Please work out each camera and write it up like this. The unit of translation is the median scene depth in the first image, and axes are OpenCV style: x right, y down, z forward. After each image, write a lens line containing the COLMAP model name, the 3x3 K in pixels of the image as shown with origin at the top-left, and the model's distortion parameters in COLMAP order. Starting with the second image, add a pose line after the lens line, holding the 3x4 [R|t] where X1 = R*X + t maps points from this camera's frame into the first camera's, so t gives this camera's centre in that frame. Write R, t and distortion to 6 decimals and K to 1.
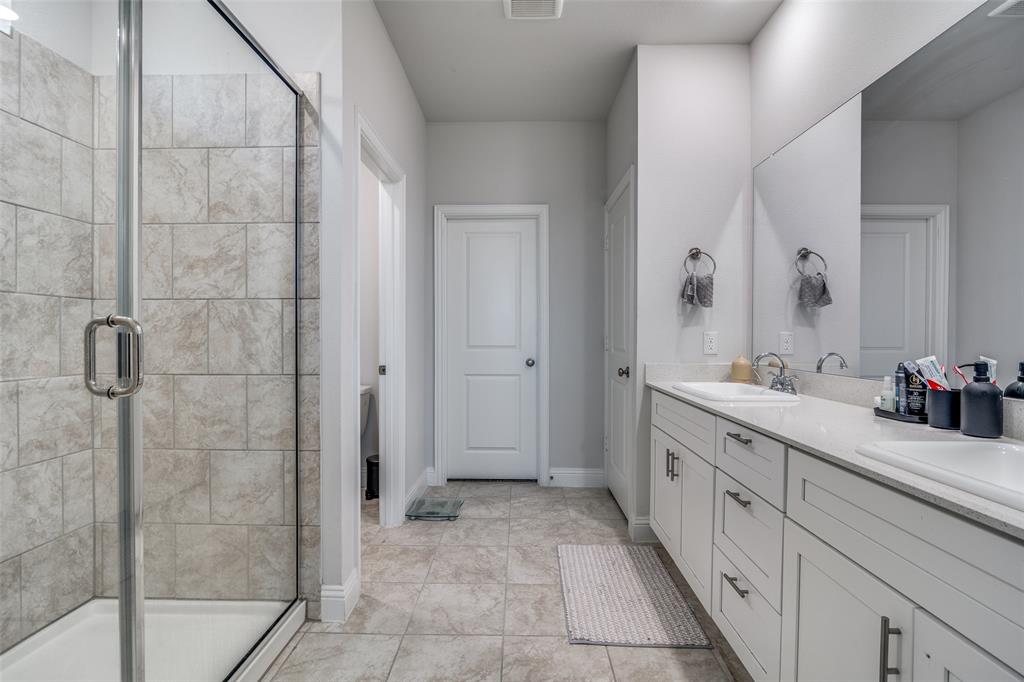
lens RADIAL K [[481.2, 0, 512.0], [0, 481.2, 341.0], [0, 0, 1]] dist [-0.004629, -0.000761]
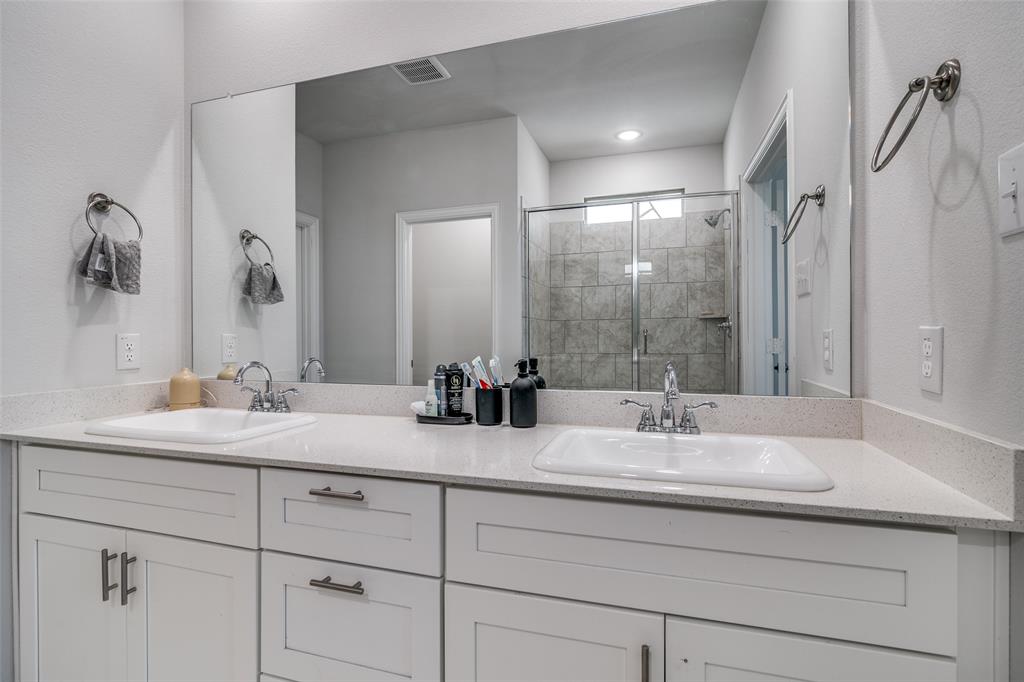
lens RADIAL K [[481.2, 0, 512.0], [0, 481.2, 341.0], [0, 0, 1]] dist [-0.004629, -0.000761]
pose [[0.269976, -0.015572, 0.962741, -0.070049], [0.018712, 0.999765, 0.010923, -0.008445], [-0.962685, 0.015065, 0.270204, 0.427690]]
